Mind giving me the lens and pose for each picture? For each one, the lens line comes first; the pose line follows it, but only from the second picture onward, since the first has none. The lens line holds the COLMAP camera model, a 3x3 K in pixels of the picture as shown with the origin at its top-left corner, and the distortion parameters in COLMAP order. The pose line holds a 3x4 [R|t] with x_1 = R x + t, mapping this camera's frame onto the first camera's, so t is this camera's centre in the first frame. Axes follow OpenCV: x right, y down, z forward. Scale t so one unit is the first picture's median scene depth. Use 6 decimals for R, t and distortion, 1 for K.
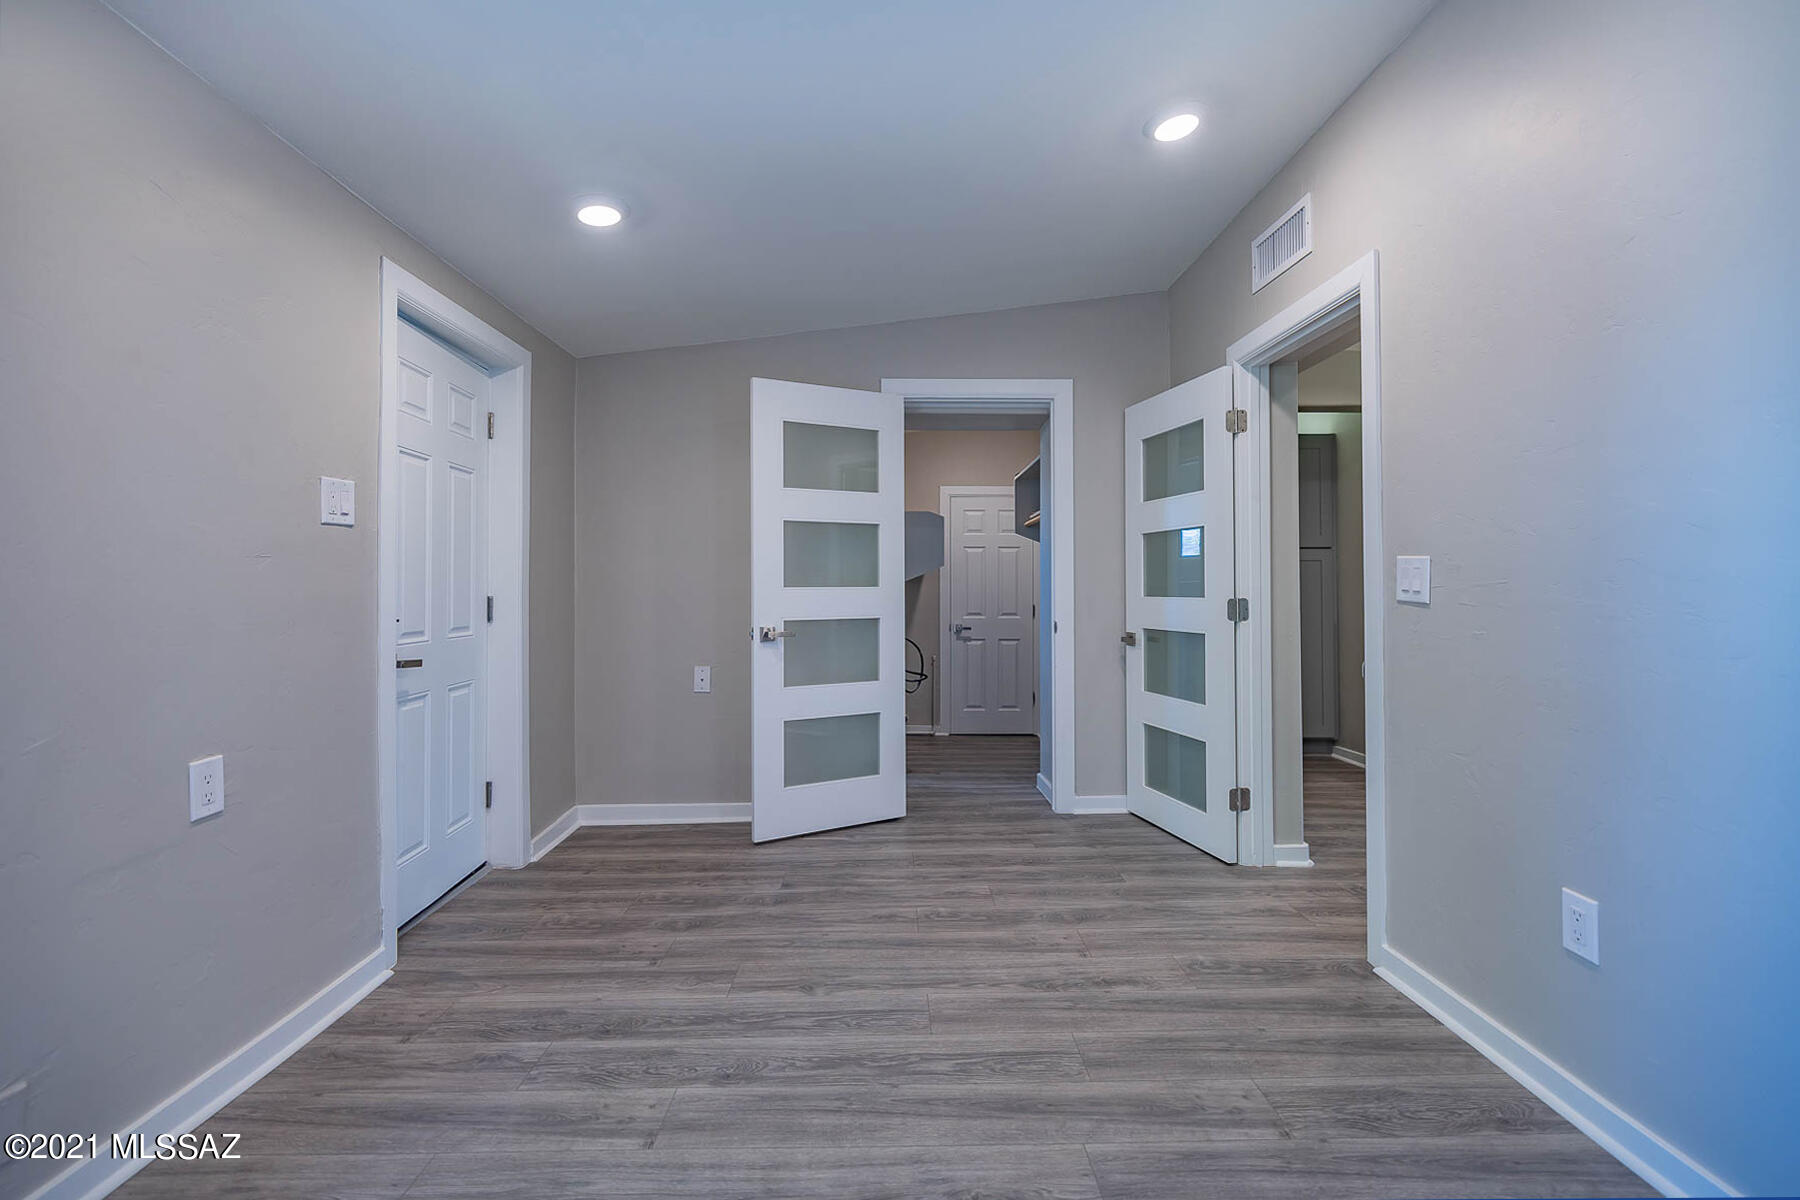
lens RADIAL K [[777.7, 0, 903.7], [0, 777.7, 575.9], [0, 0, 1]] dist [-0.000602, -0.000001]
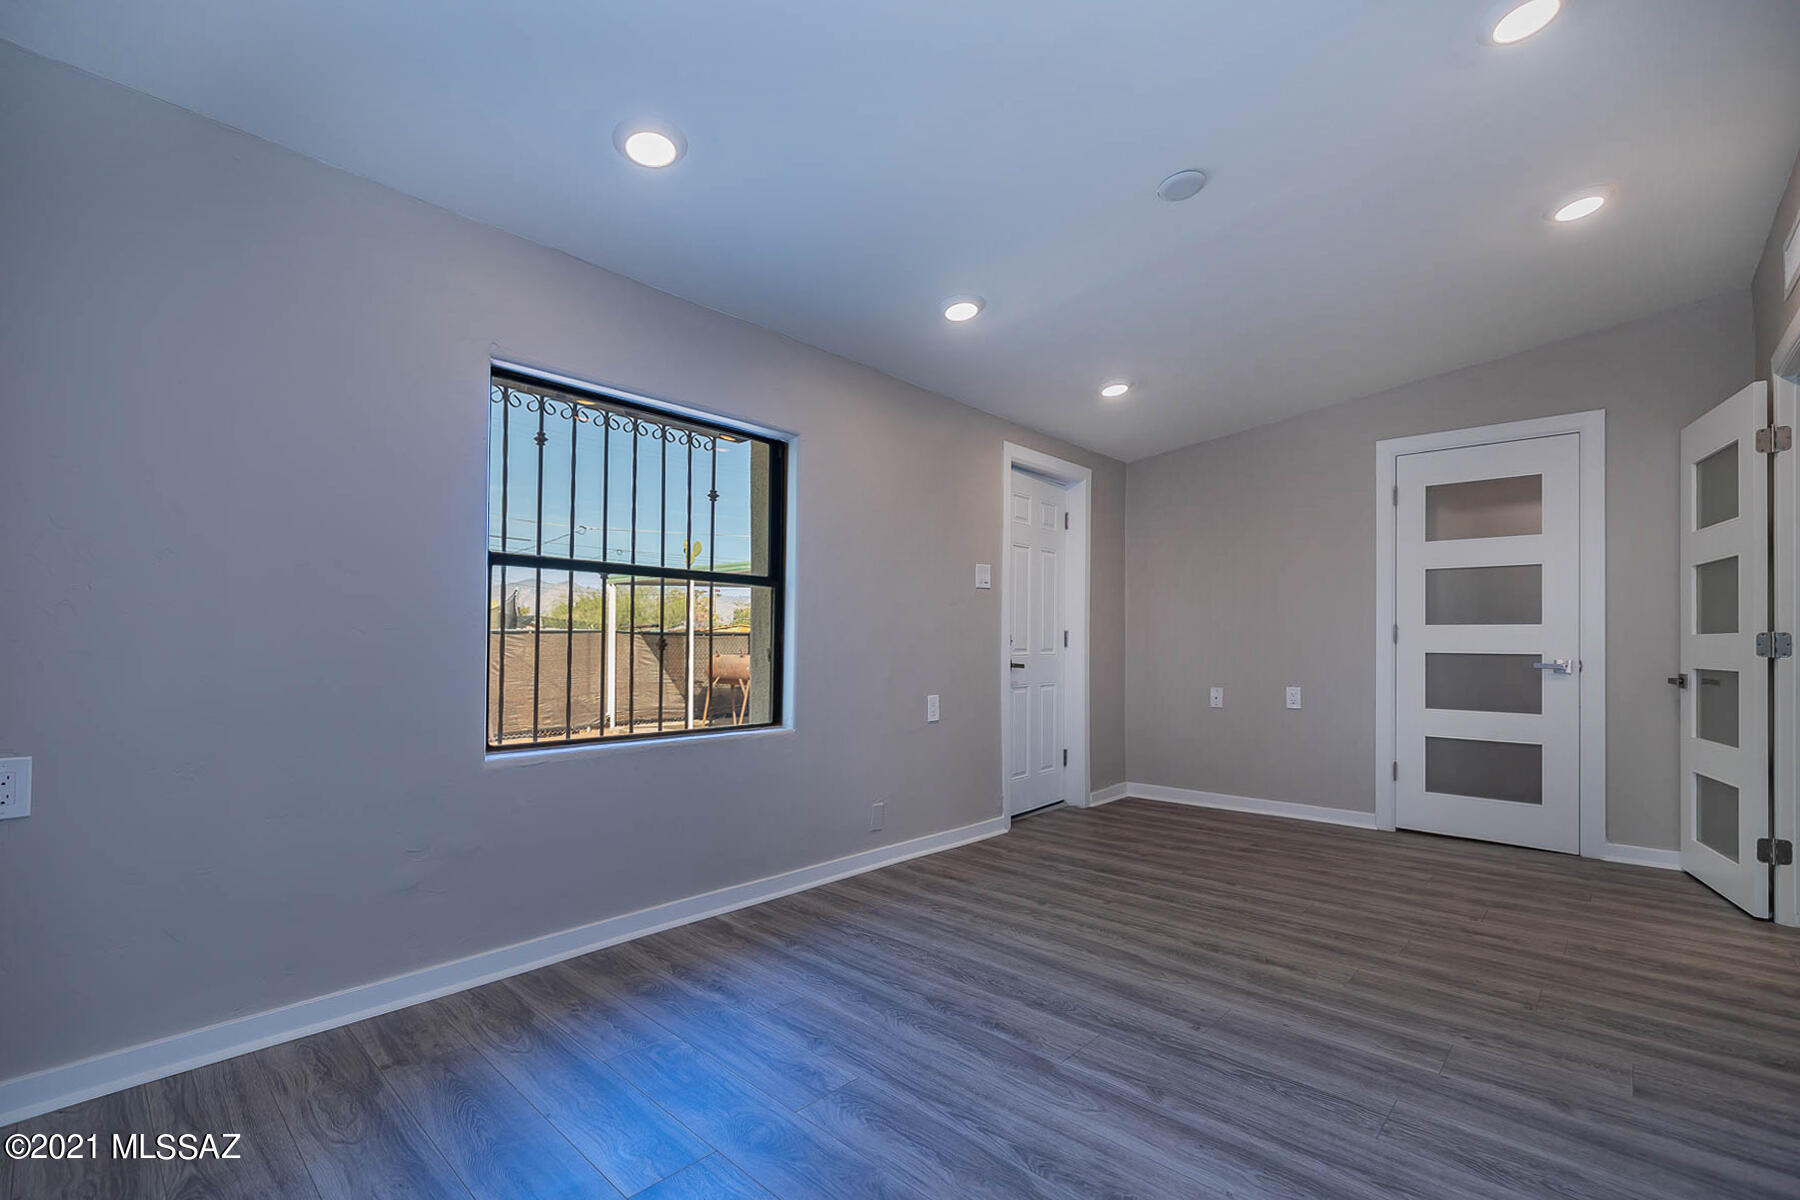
lens RADIAL K [[777.7, 0, 899.2], [0, 777.7, 613.9], [0, 0, 1]] dist [-0.000602, -0.000001]
pose [[0.725869, -0.013924, -0.687692, 0.370154], [0.000191, 0.999799, -0.020042, 0.029838], [0.687833, 0.014416, 0.725725, -0.447114]]
